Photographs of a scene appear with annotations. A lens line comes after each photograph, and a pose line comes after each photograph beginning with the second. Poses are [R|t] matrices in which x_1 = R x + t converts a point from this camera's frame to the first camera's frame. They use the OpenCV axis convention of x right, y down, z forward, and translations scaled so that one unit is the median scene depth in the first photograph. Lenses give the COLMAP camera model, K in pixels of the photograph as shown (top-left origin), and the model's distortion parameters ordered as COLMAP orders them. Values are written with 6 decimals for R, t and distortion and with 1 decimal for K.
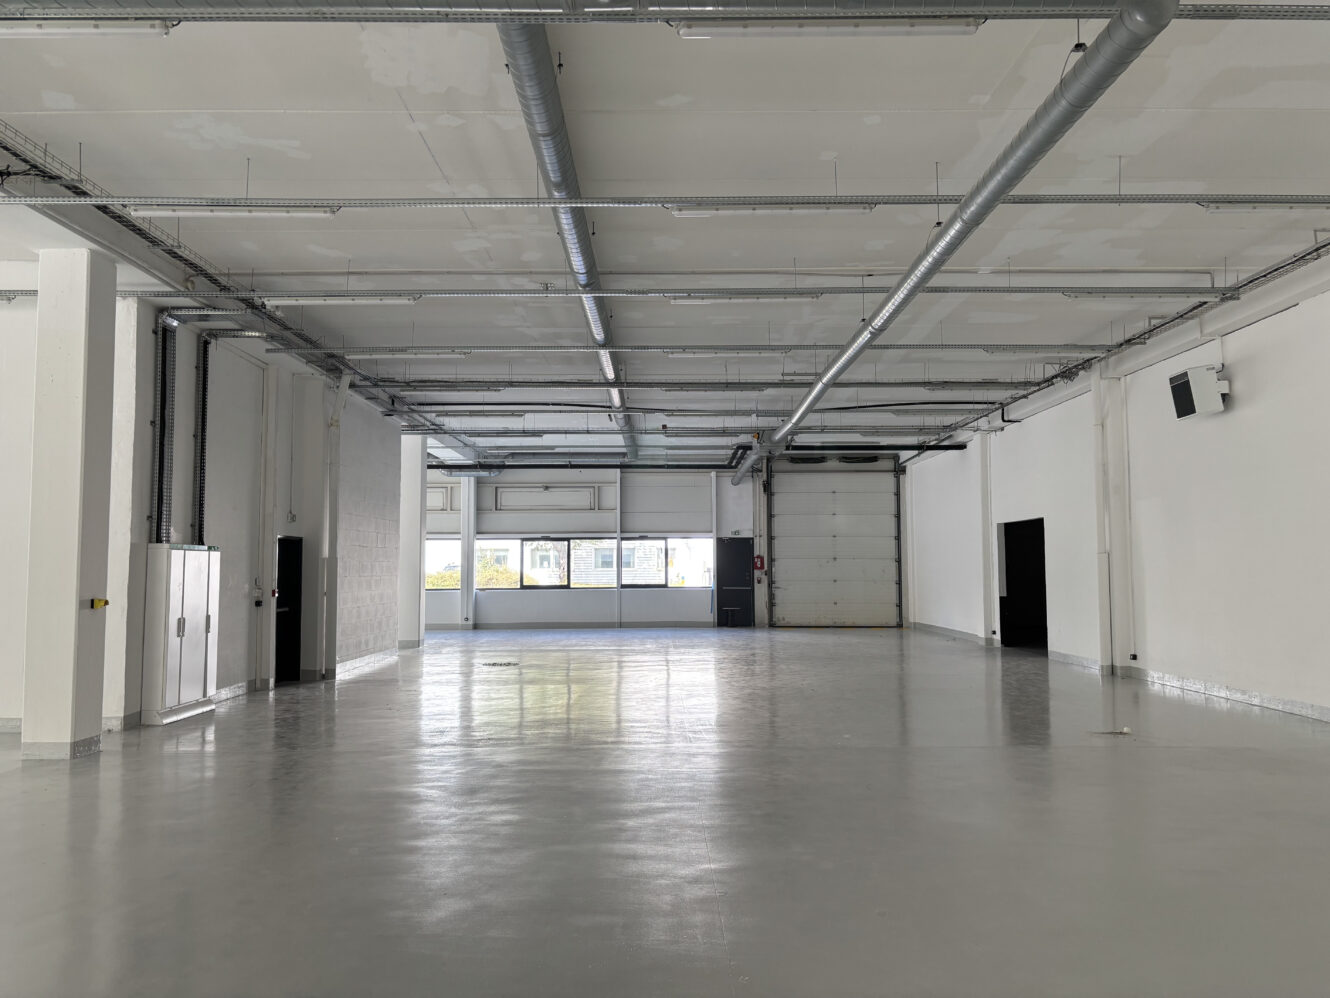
lens RADIAL K [[1003.8, 0, 664.6], [0, 1003.8, 494.4], [0, 0, 1]] dist [0.196988, -0.000127]
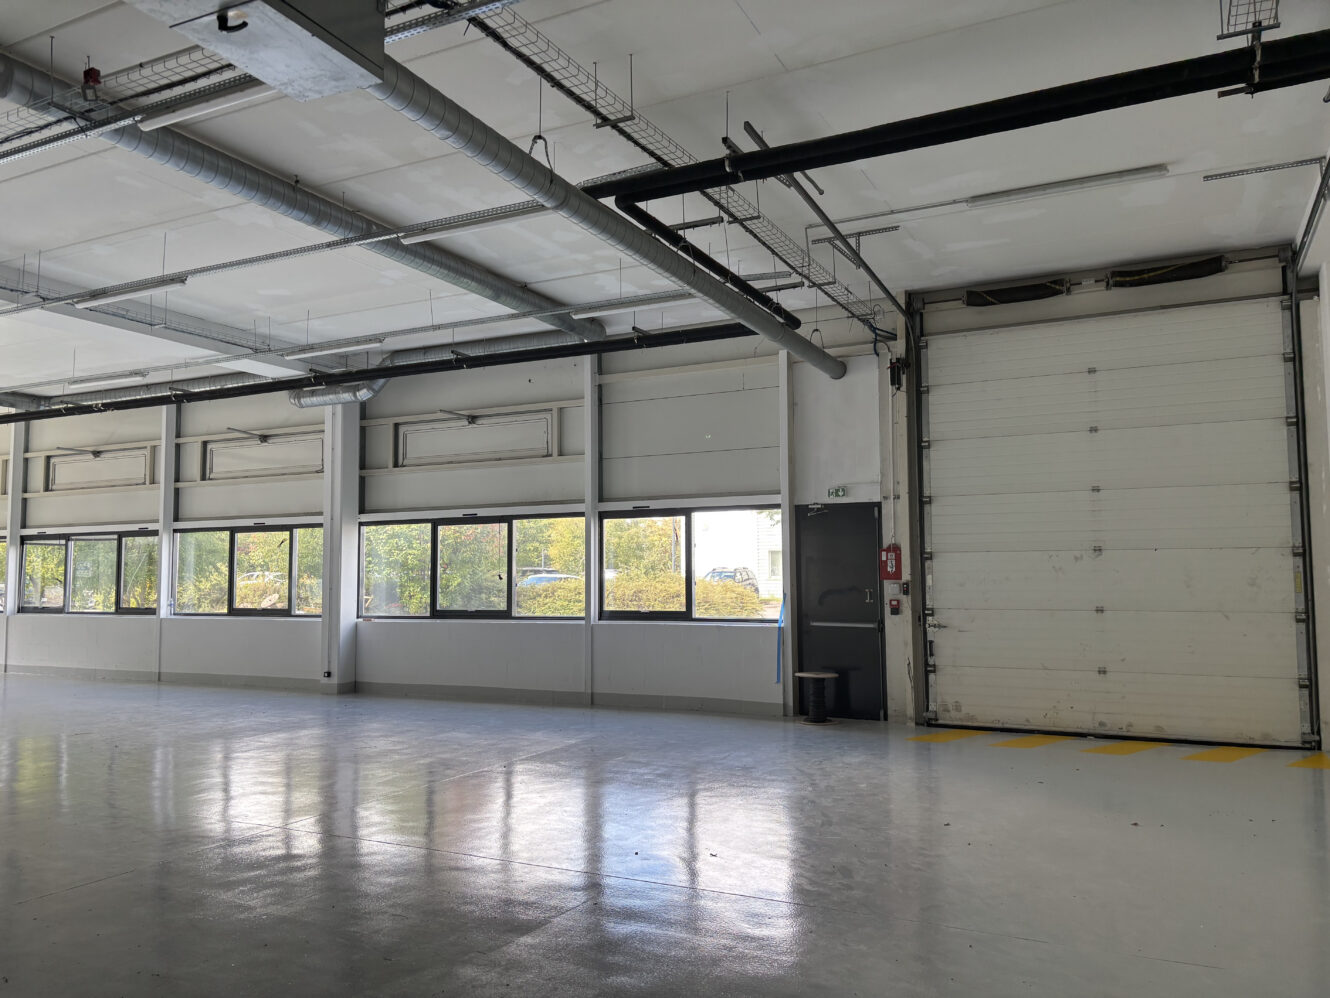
lens RADIAL K [[1002.4, 0, 663.6], [0, 1002.4, 503.9], [0, 0, 1]] dist [0.090140, -0.104806]
pose [[0.889145, -0.036043, -0.456203, 0.196756], [0.031308, 0.999349, -0.017934, 0.048575], [0.456553, 0.001663, 0.889695, 0.599405]]
